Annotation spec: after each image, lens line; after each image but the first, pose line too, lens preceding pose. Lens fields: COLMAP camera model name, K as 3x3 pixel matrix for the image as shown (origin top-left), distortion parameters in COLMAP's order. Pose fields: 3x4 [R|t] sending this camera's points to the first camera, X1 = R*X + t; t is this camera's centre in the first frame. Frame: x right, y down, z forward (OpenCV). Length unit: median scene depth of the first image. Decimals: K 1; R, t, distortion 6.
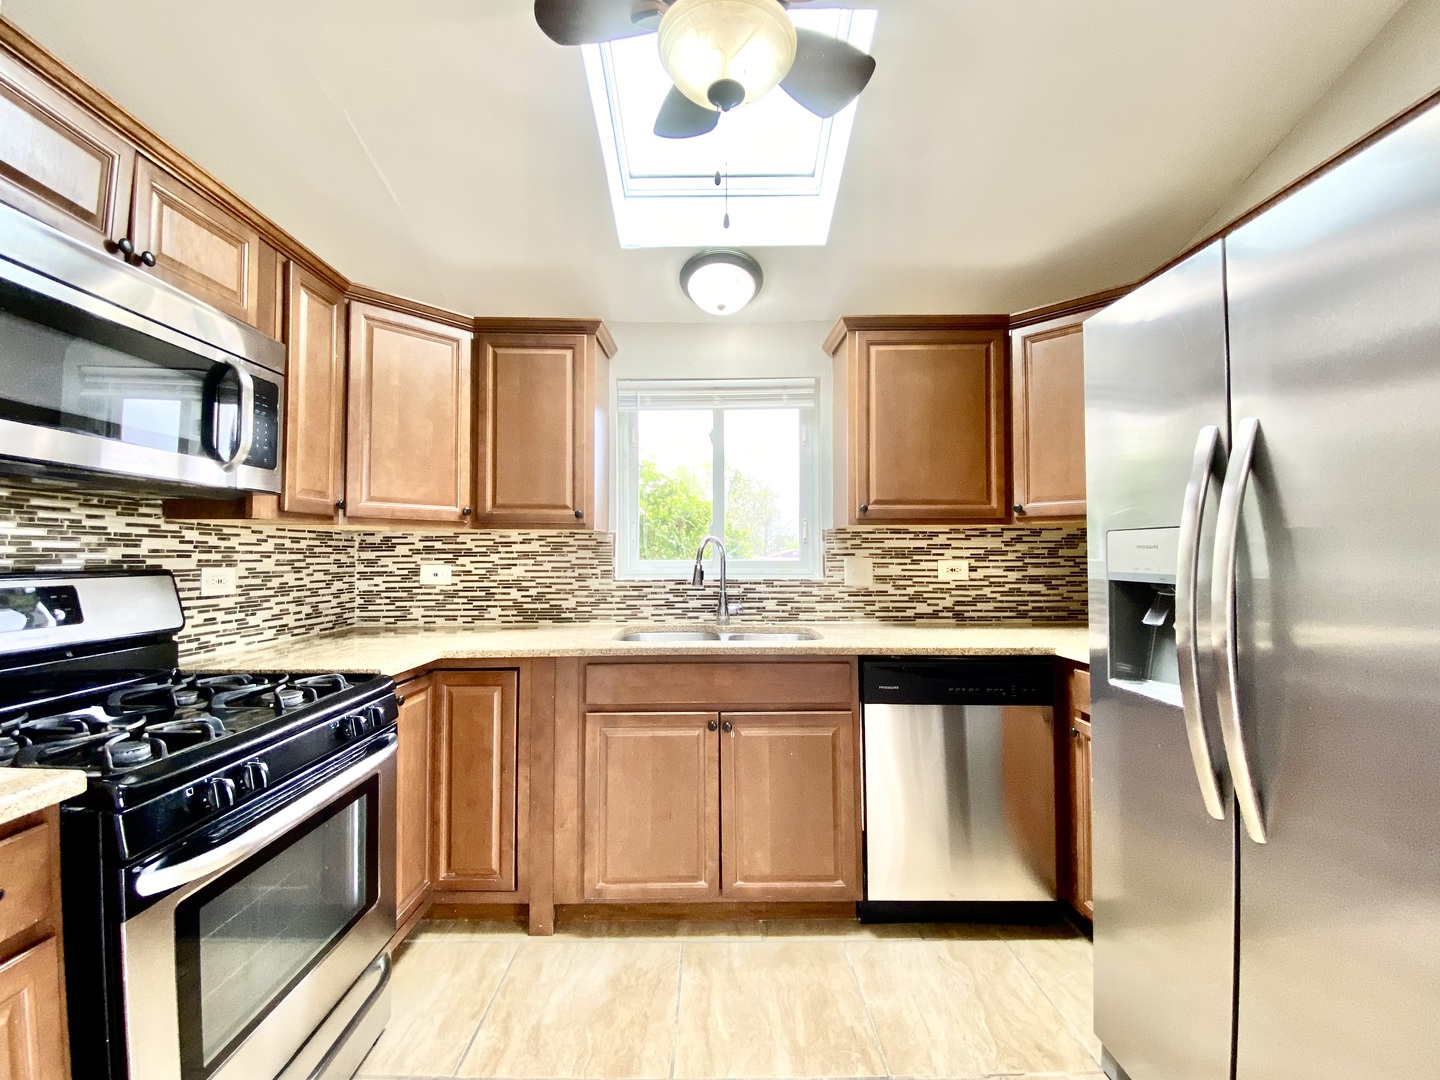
lens RADIAL K [[575.2, 0, 715.0], [0, 575.2, 537.2], [0, 0, 1]] dist [0.051431, -0.027805]
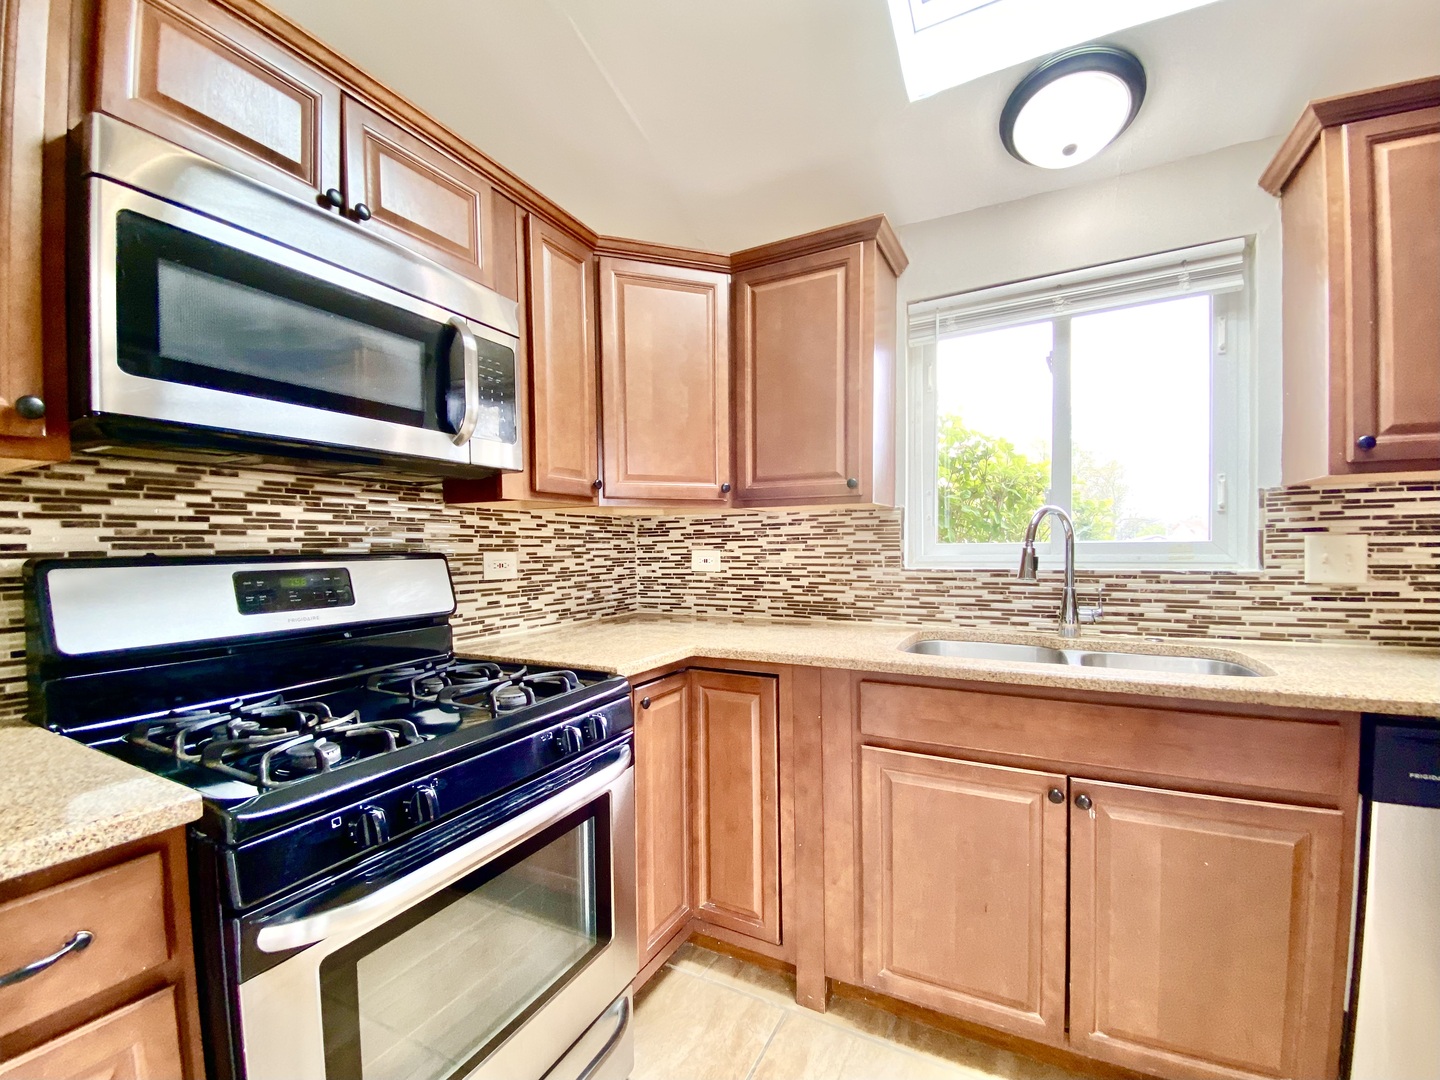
lens RADIAL K [[601.3, 0, 717.4], [0, 601.3, 562.0], [0, 0, 1]] dist [0.026743, -0.025127]
pose [[0.880492, 0.004197, -0.474042, -0.013172], [0.025268, 0.998124, 0.055771, 0.014049], [0.473386, -0.061084, 0.878734, 0.180901]]
